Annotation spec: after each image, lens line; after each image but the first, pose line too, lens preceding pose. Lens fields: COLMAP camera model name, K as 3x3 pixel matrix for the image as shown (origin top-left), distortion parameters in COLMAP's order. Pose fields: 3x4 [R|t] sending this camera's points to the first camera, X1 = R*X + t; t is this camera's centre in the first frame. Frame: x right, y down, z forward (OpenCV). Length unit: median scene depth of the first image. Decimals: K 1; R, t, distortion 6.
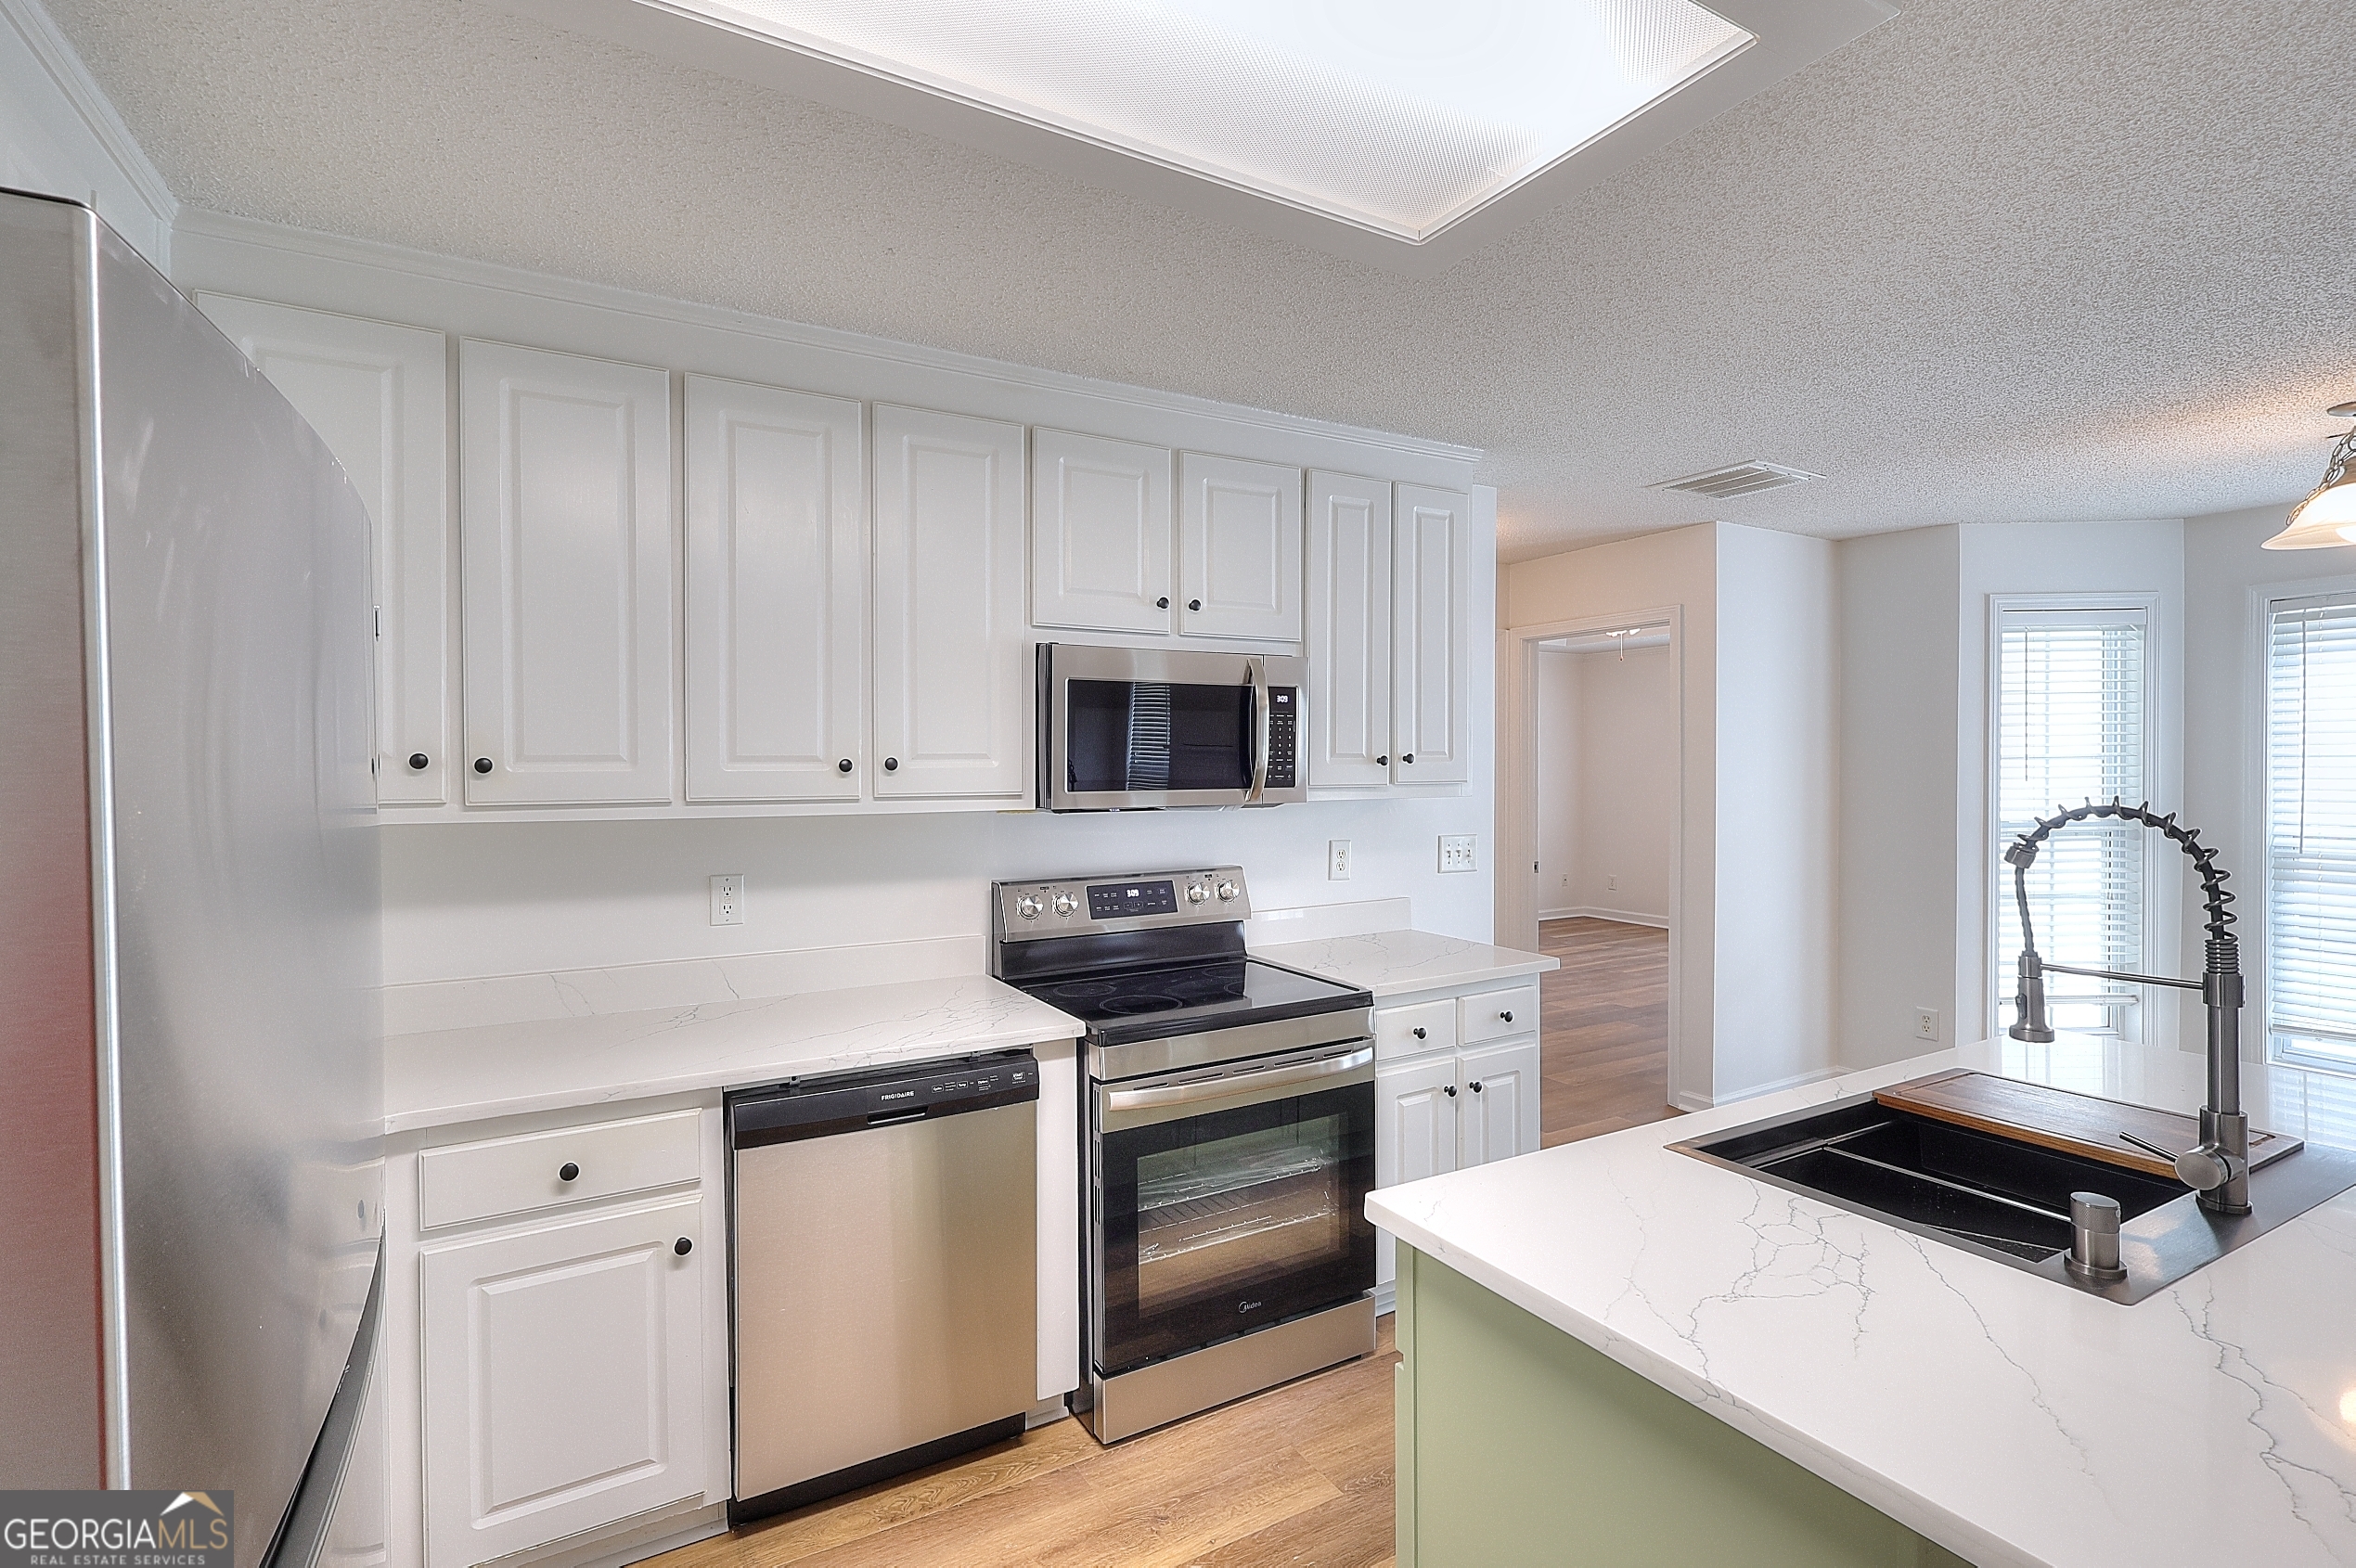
lens RADIAL K [[1086.1, 0, 1175.9], [0, 1086.1, 770.4], [0, 0, 1]] dist [-0.006291, 0.002350]
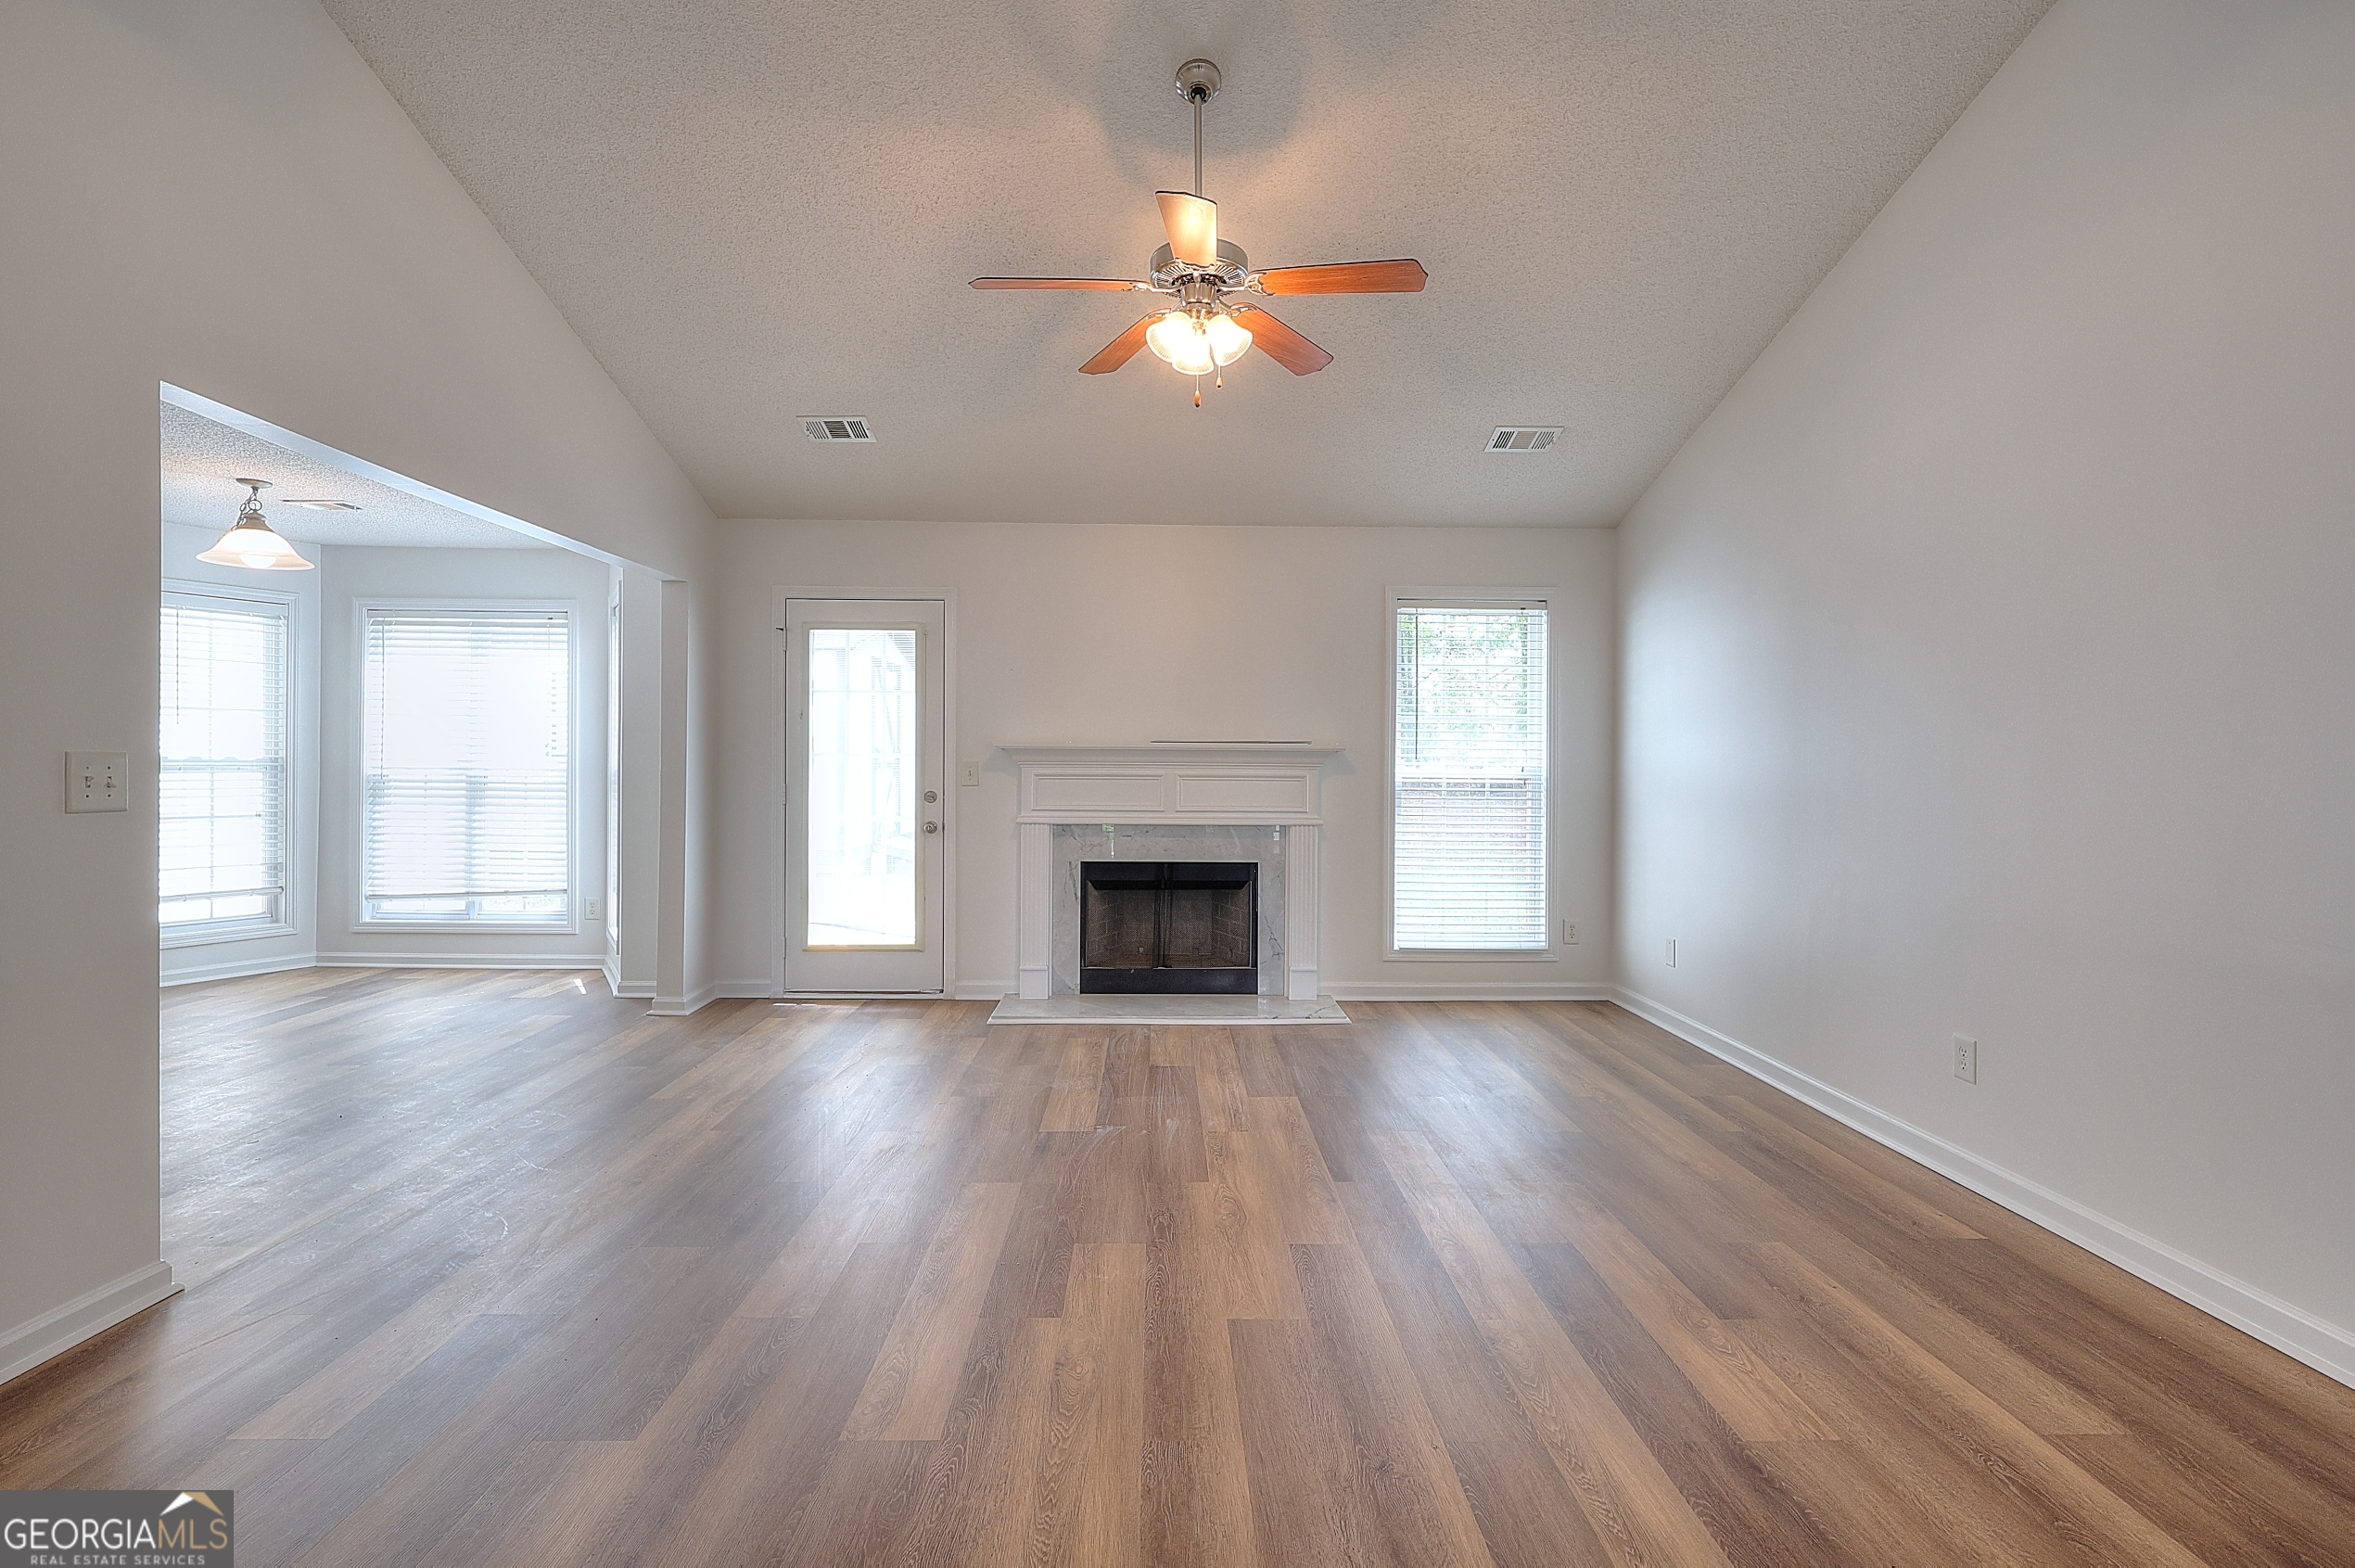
lens RADIAL K [[1087.1, 0, 1191.3], [0, 1087.1, 771.4], [0, 0, 1]] dist [-0.001907, 0.000382]
pose [[0.460796, 0.006502, 0.887482, 0.214747], [-0.005258, 0.999976, -0.004596, 0.067911], [-0.887490, -0.002549, 0.460819, -0.707174]]
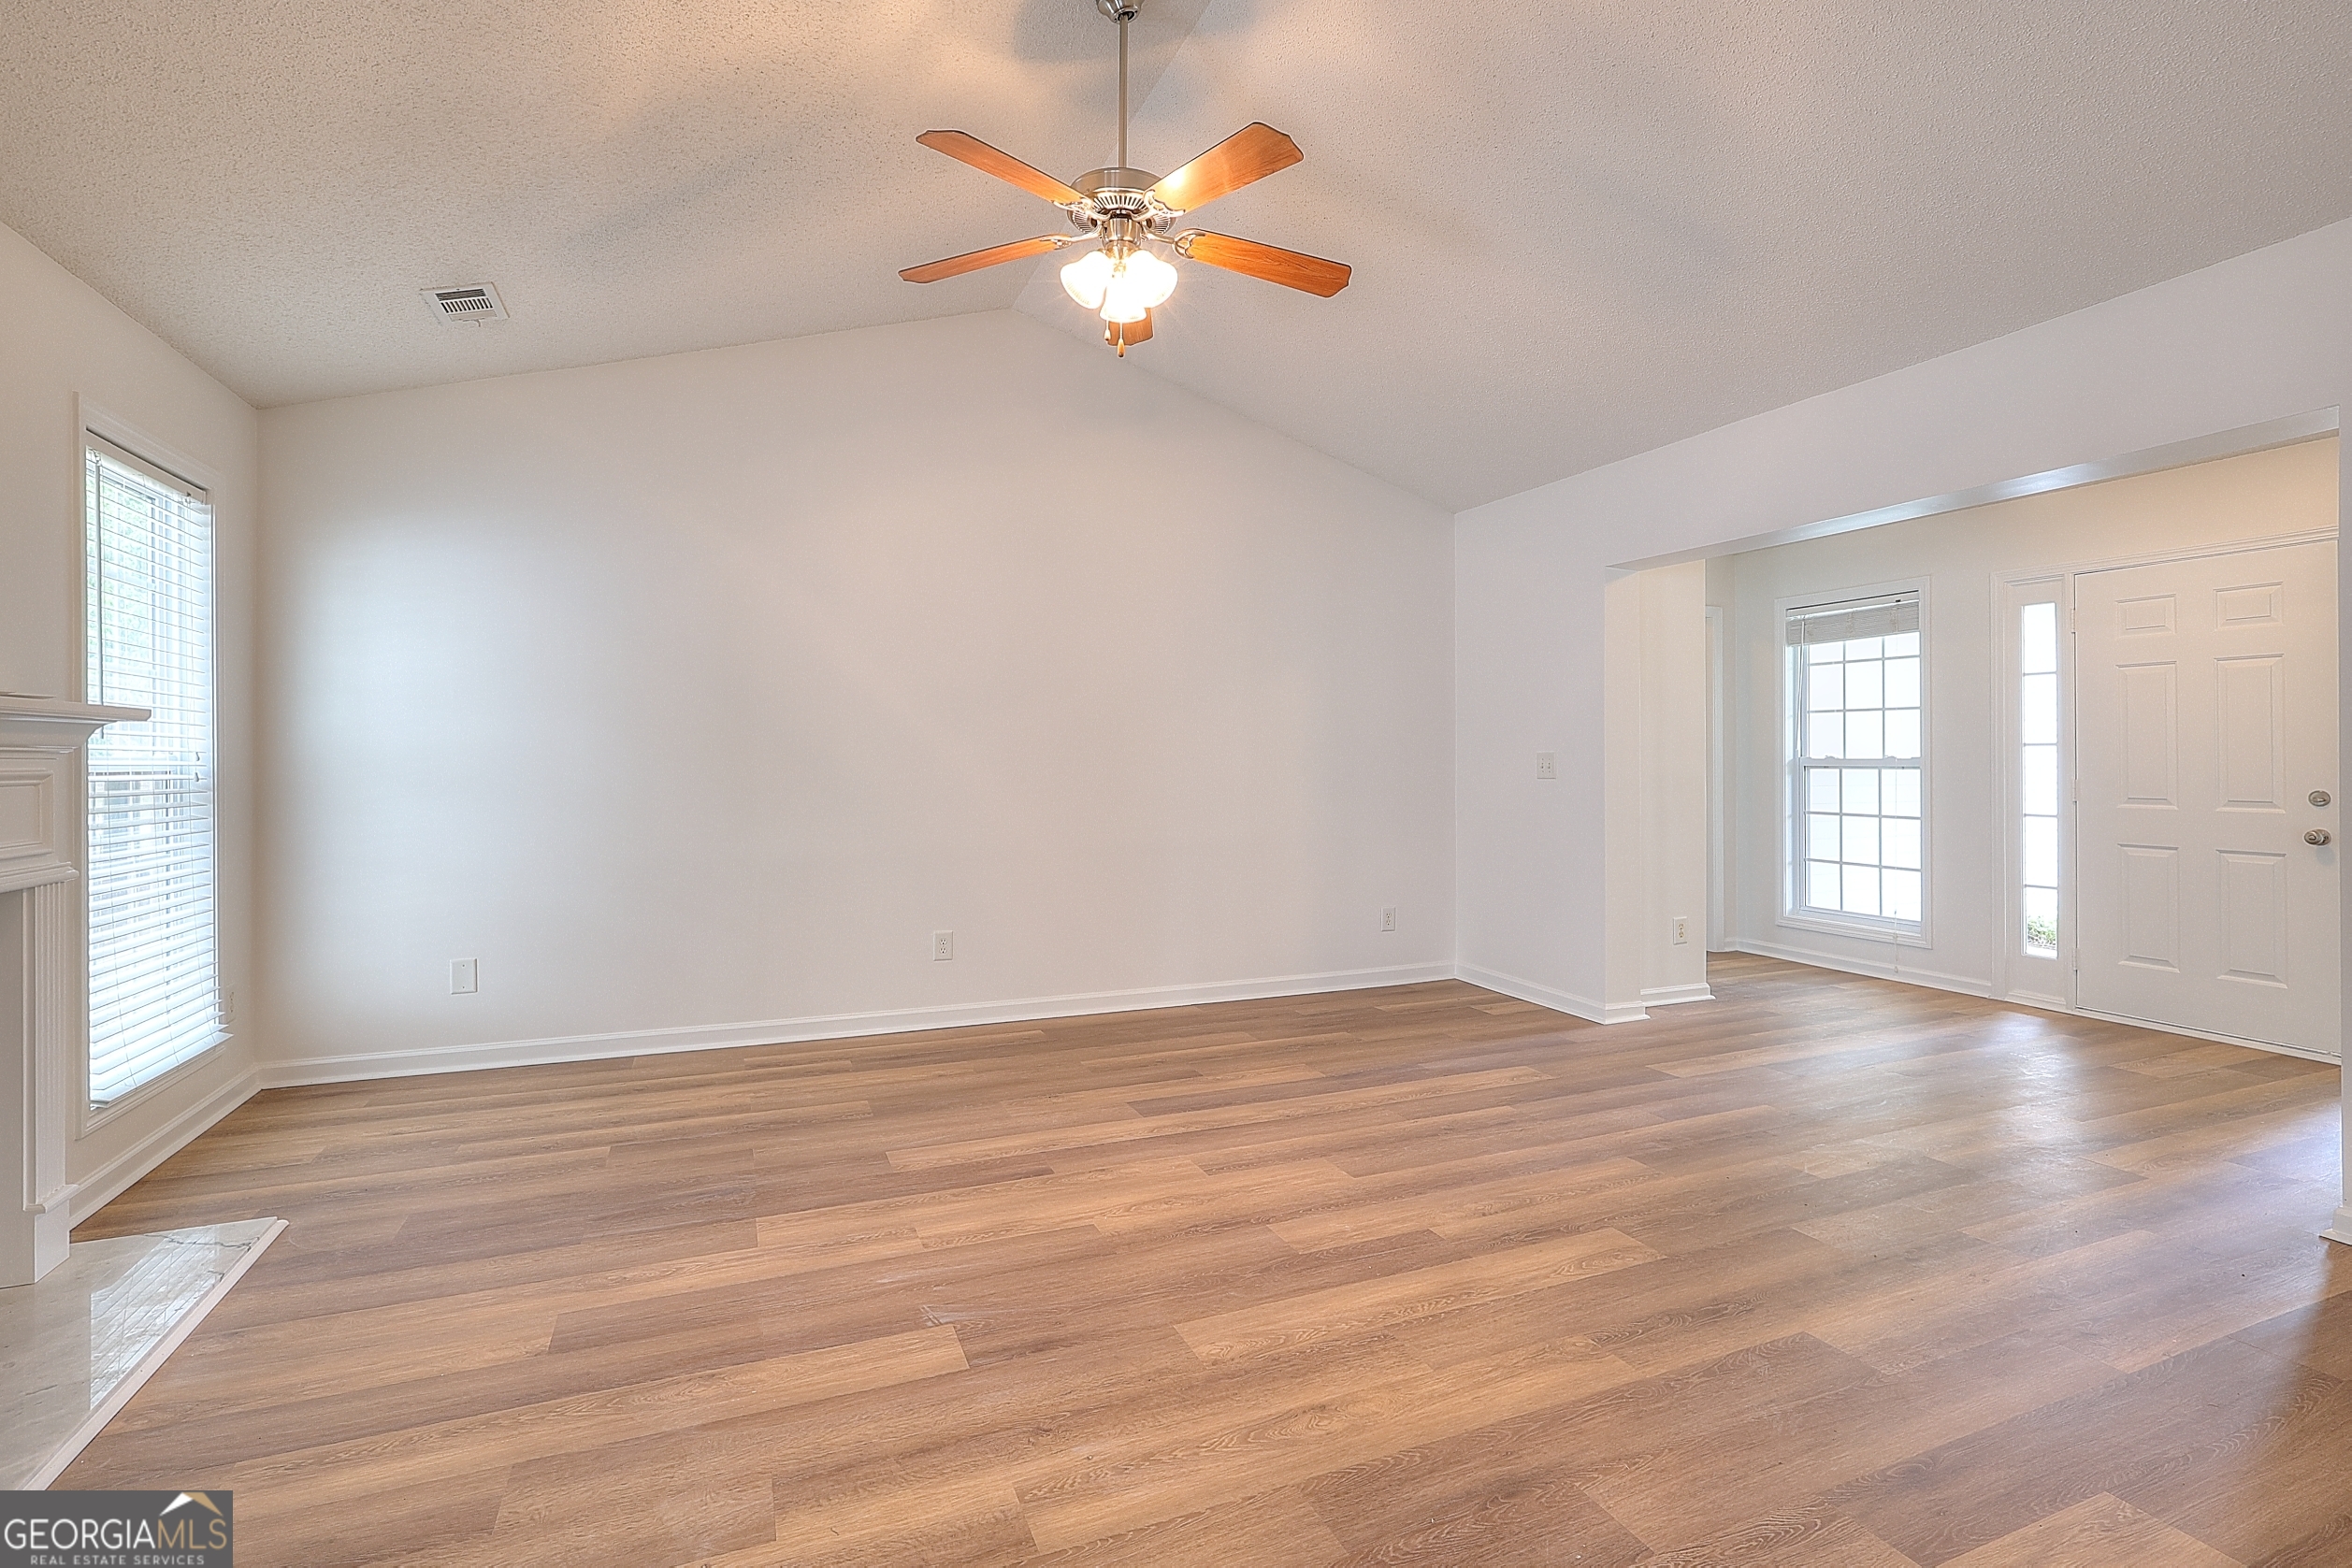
lens RADIAL K [[1084.2, 0, 1173.9], [0, 1084.2, 770.4], [0, 0, 1]] dist [-0.006291, 0.002350]
pose [[-0.993181, 0.007364, 0.116349, 0.780574], [0.009156, 0.999848, 0.014869, 0.061055], [-0.116222, 0.015833, -0.993097, 0.311209]]
